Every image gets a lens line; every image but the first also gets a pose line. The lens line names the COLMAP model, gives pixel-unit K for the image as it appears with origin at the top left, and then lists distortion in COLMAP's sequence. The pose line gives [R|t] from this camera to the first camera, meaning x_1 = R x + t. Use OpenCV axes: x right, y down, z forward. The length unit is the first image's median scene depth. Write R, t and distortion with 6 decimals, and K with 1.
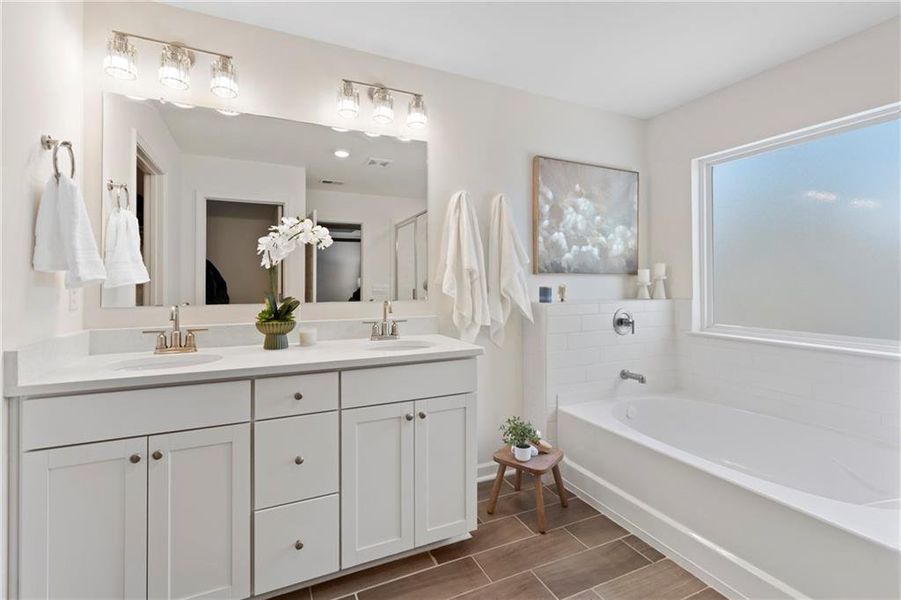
lens RADIAL K [[408.3, 0, 453.4], [0, 408.3, 279.2], [0, 0, 1]] dist [-0.003358, 0.001281]
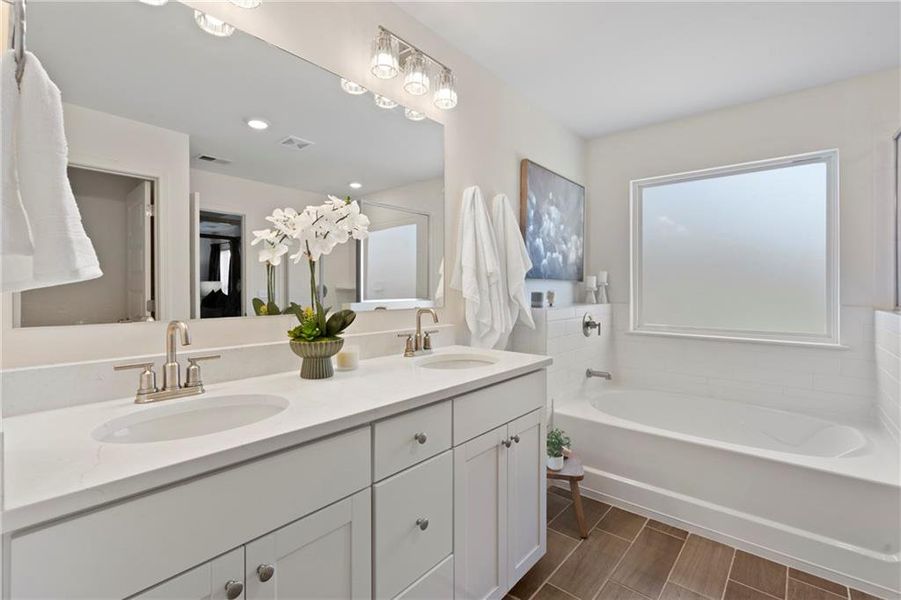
lens RADIAL K [[405.2, 0, 450.1], [0, 405.2, 291.1], [0, 0, 1]] dist [-0.000010, 0.000538]
pose [[0.910795, 0.000968, 0.412859, -0.364691], [-0.006419, 0.999910, 0.011816, 0.006123], [-0.412810, -0.013412, 0.910718, 0.179264]]
